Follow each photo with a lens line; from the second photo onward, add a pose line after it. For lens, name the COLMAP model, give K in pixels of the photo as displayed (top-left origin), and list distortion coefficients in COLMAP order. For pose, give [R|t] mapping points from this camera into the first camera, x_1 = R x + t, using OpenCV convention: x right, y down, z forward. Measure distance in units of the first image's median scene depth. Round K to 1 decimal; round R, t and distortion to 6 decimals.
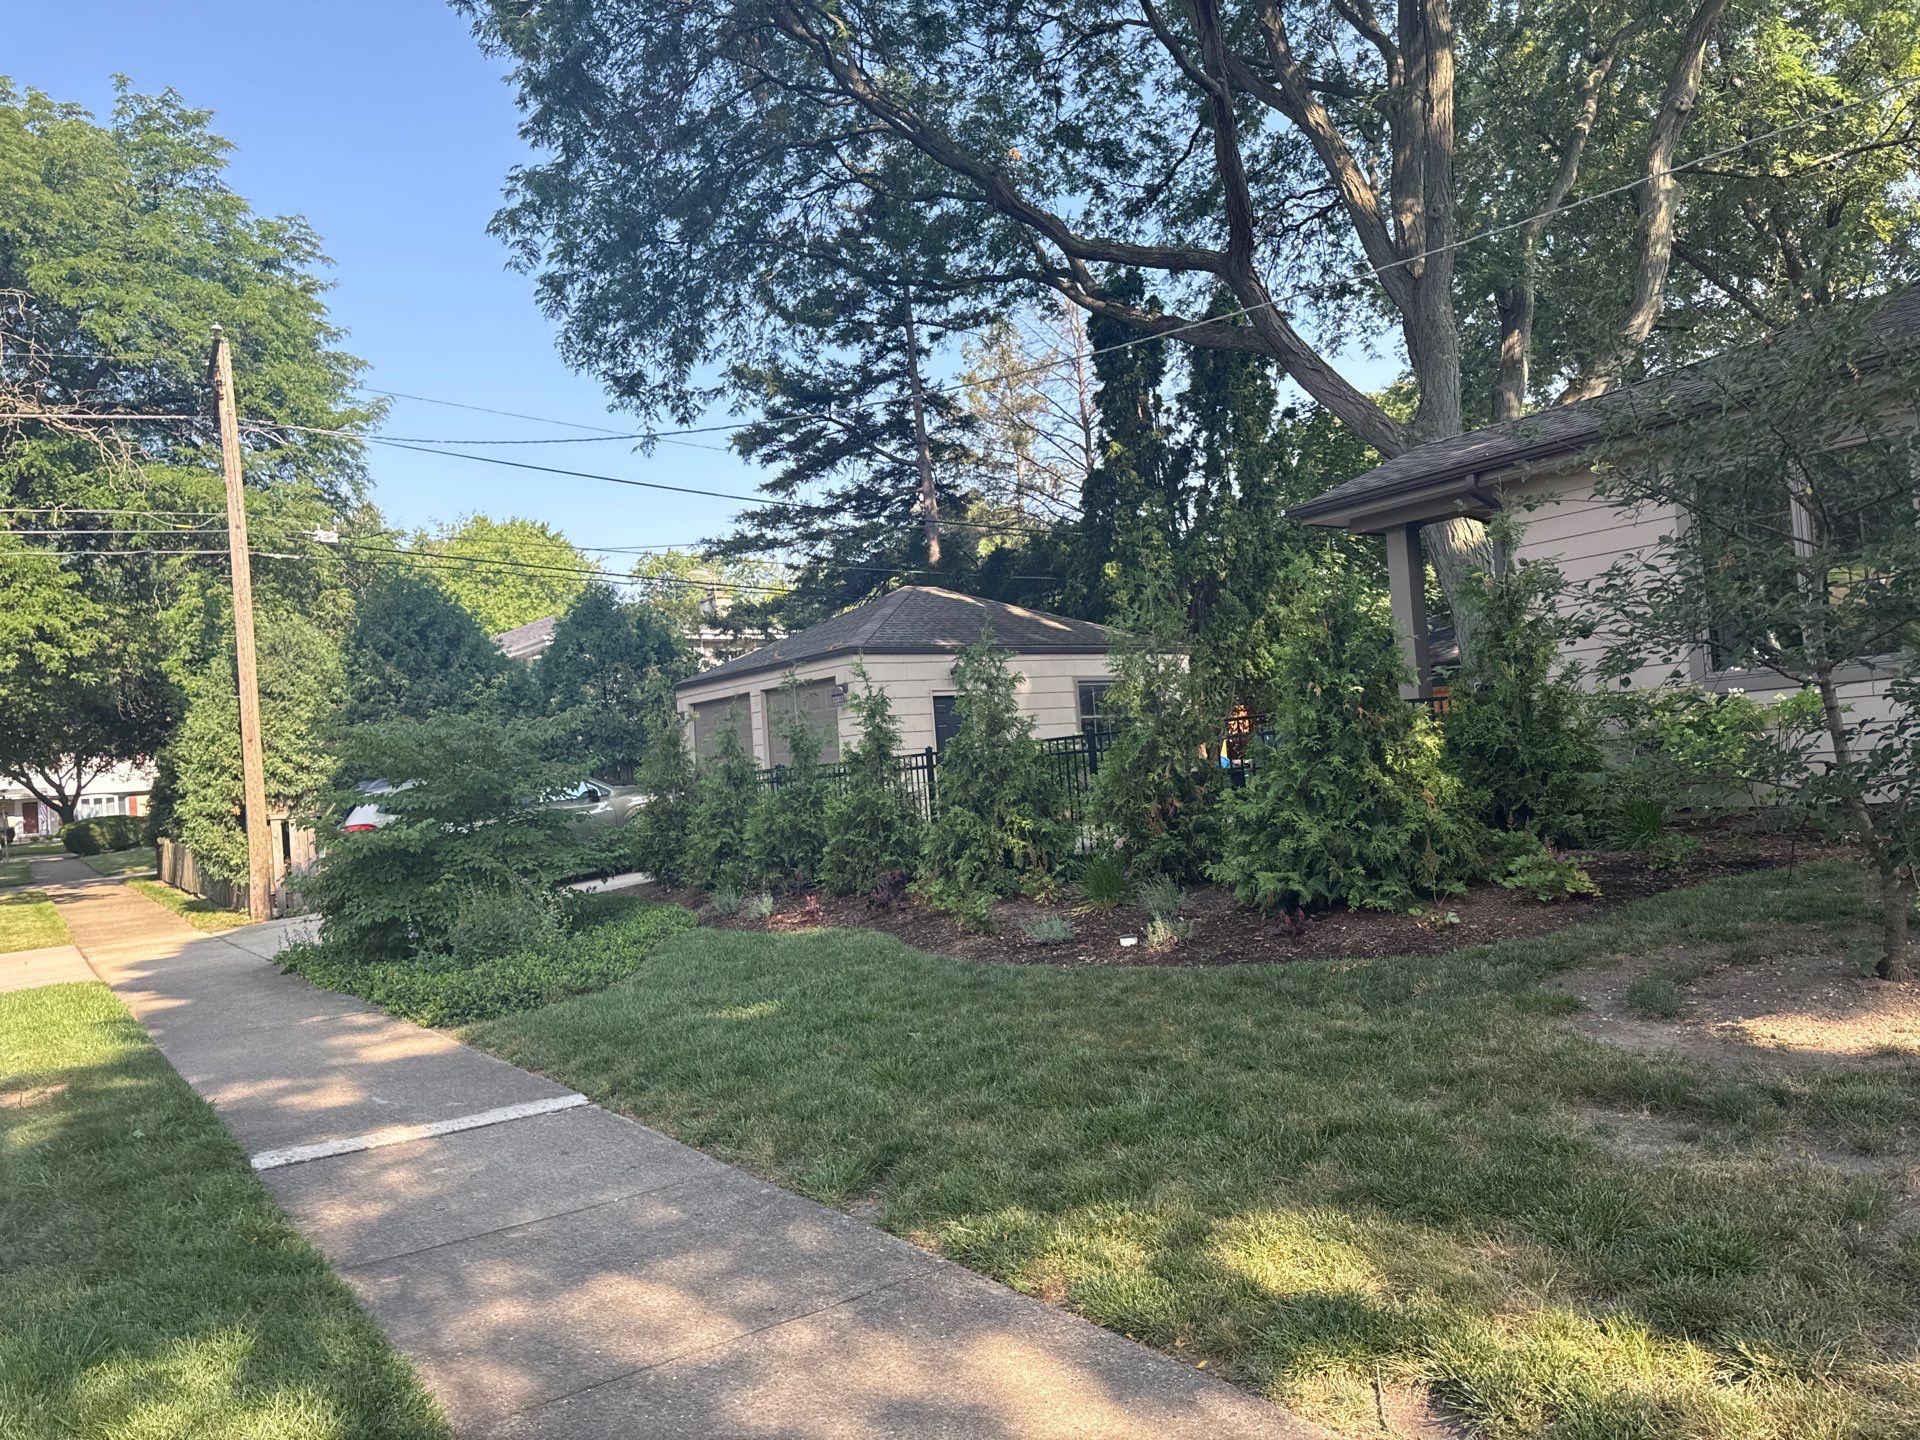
lens RADIAL K [[1320.8, 0, 965.0], [0, 1320.8, 742.3], [0, 0, 1]] dist [0.088019, -0.117218]
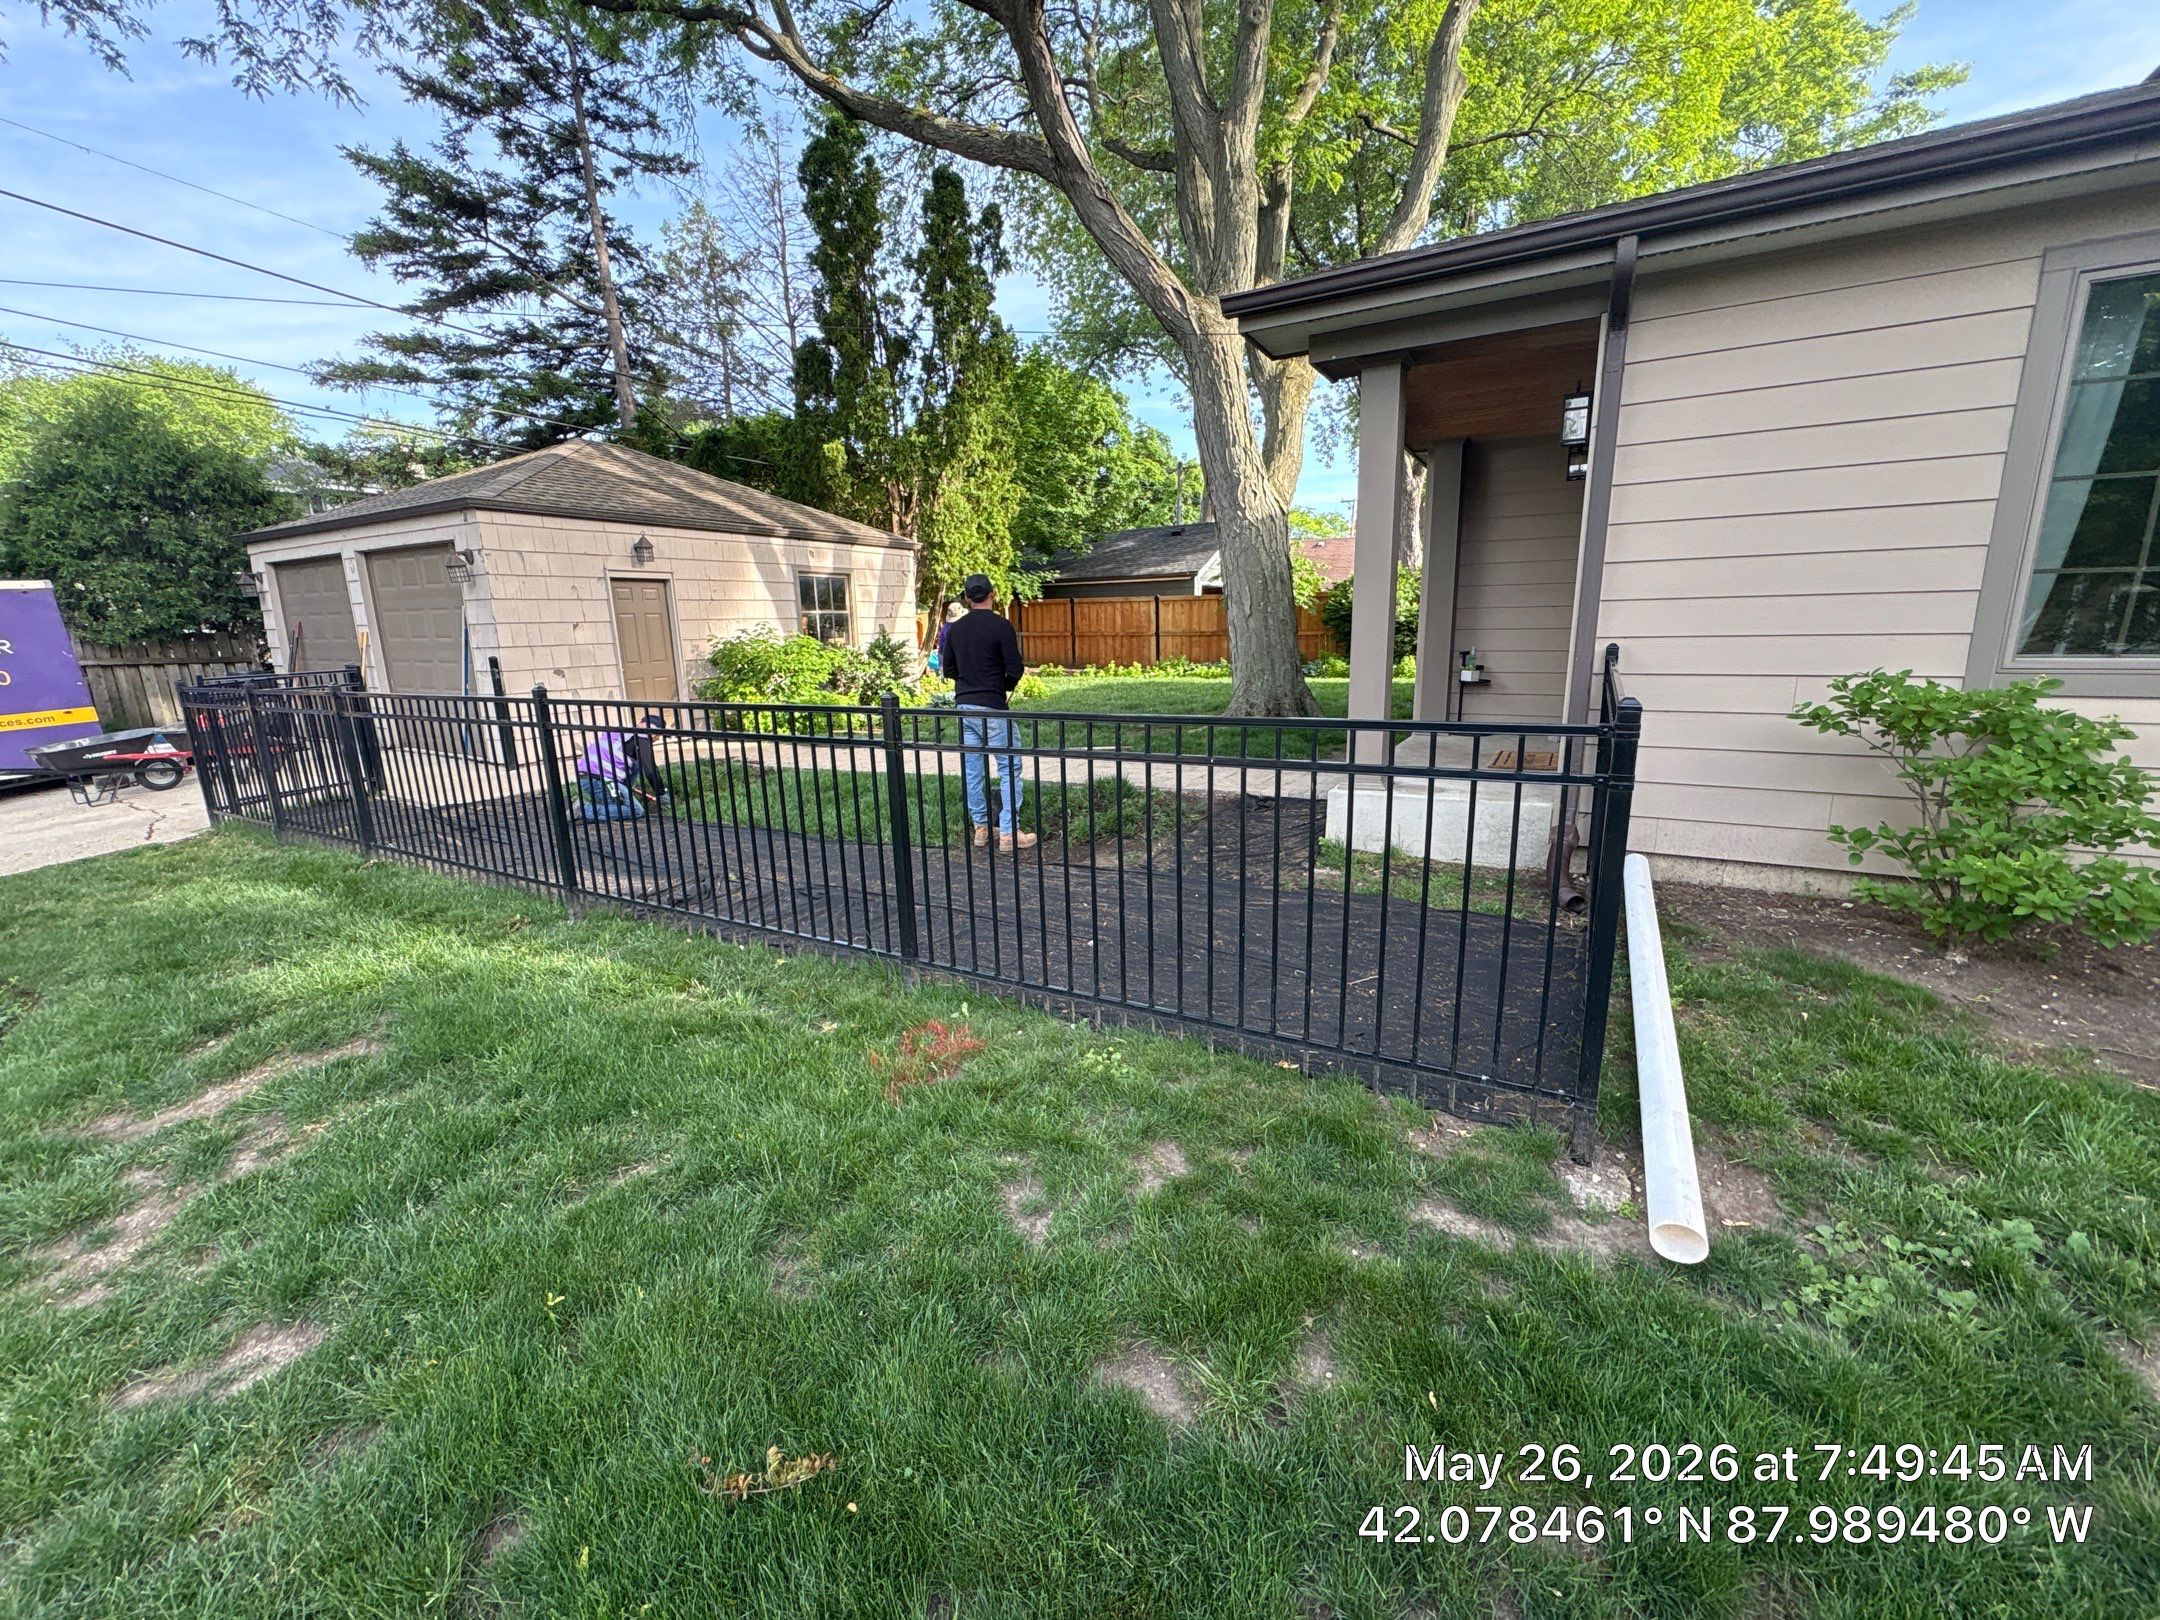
lens RADIAL K [[853.9, 0, 1082.0], [0, 853.9, 803.8], [0, 0, 1]] dist [0.000357, -0.000667]
pose [[0.912363, -0.036748, 0.407729, 0.015325], [-0.050535, 0.978236, 0.201247, -0.014320], [-0.406251, -0.204215, 0.890649, 0.314759]]
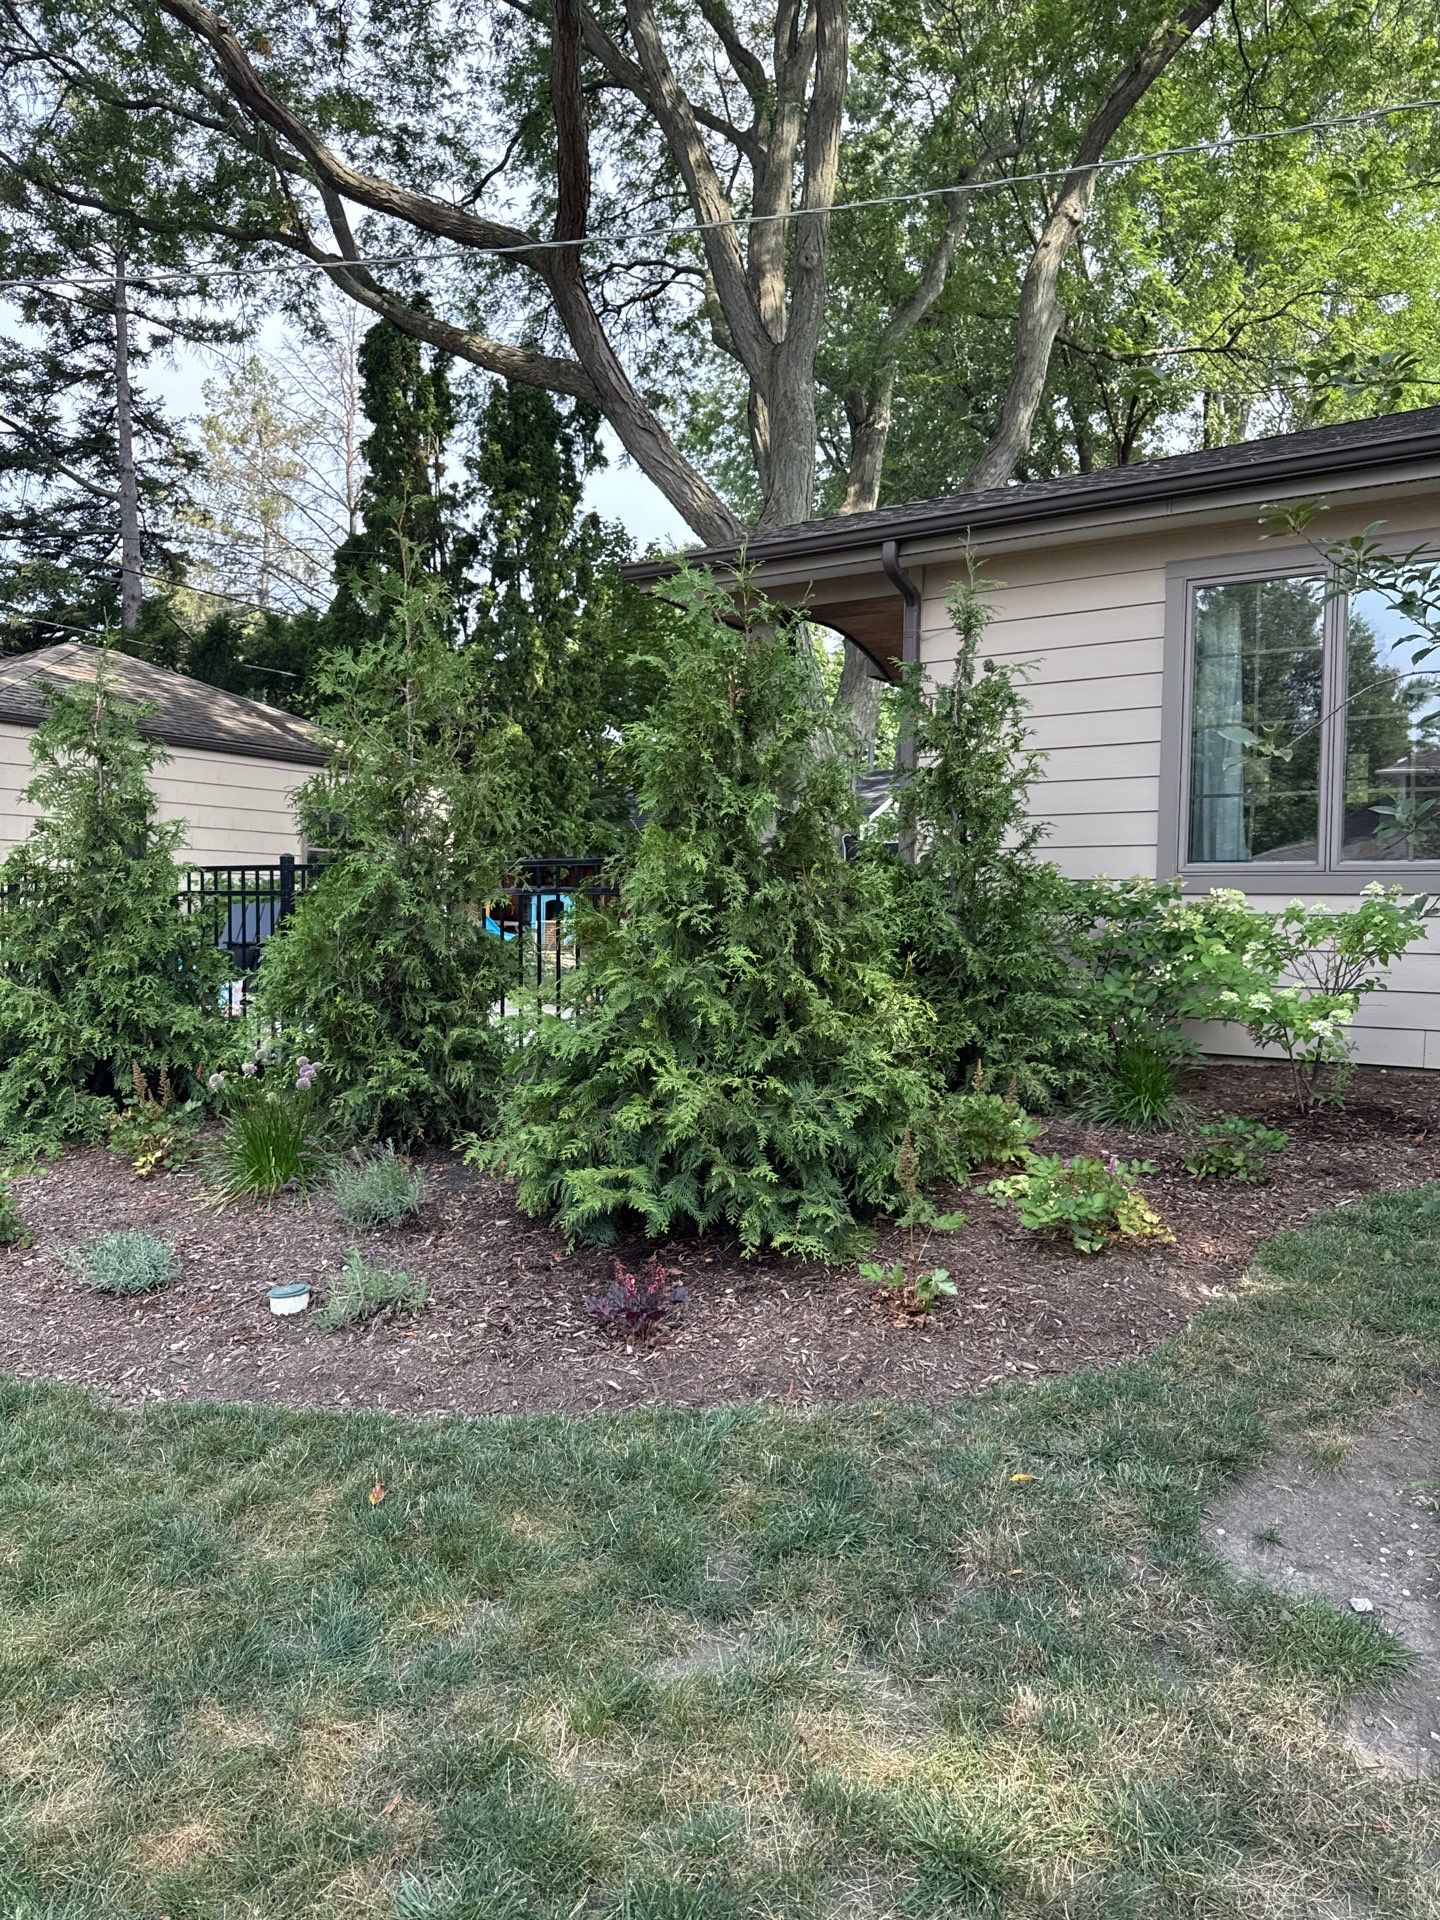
lens RADIAL K [[1334.0, 0, 722.3], [0, 1334.0, 954.0], [0, 0, 1]] dist [0.039413, -0.046115]
pose [[0.927071, 0.075456, 0.367213, 0.026378], [-0.091359, 0.995476, 0.026092, -0.000100], [-0.363583, -0.057738, 0.929771, 0.165091]]
